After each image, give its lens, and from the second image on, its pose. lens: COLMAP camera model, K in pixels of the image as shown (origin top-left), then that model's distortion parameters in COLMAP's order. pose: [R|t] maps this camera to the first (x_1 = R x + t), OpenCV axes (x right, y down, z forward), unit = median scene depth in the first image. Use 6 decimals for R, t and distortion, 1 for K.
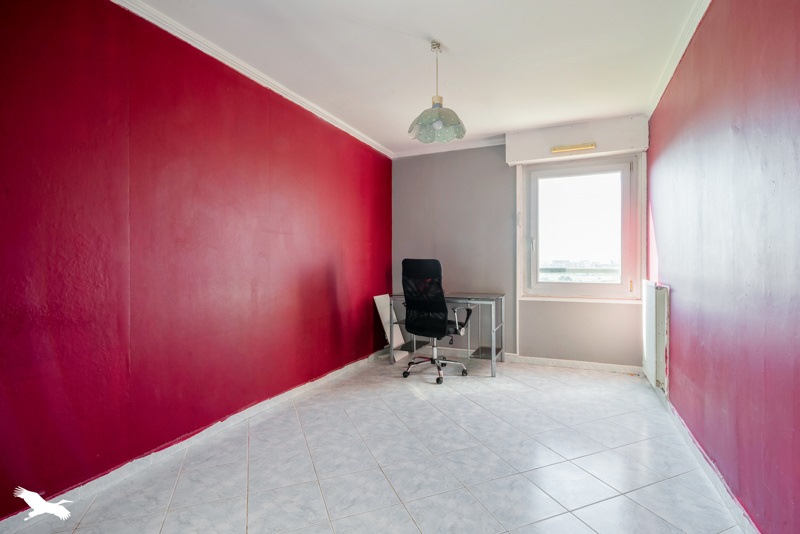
lens RADIAL K [[374.0, 0, 403.6], [0, 374.0, 263.8], [0, 0, 1]] dist [0.013619, 0.000009]
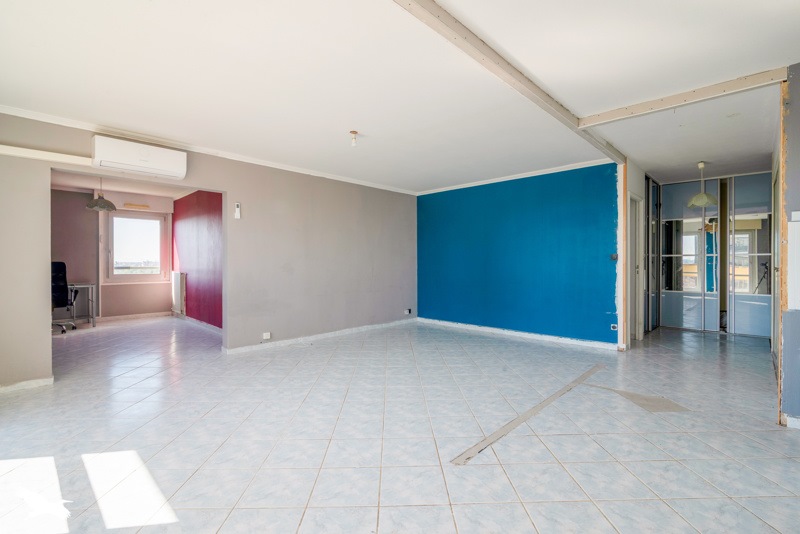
lens RADIAL K [[374.0, 0, 404.5], [0, 374.0, 265.1], [0, 0, 1]] dist [0.013619, 0.000009]
pose [[0.344353, -0.005656, 0.938823, -0.911224], [0.001754, 0.999984, 0.005381, -0.003950], [-0.938838, -0.000207, 0.344358, -0.989351]]
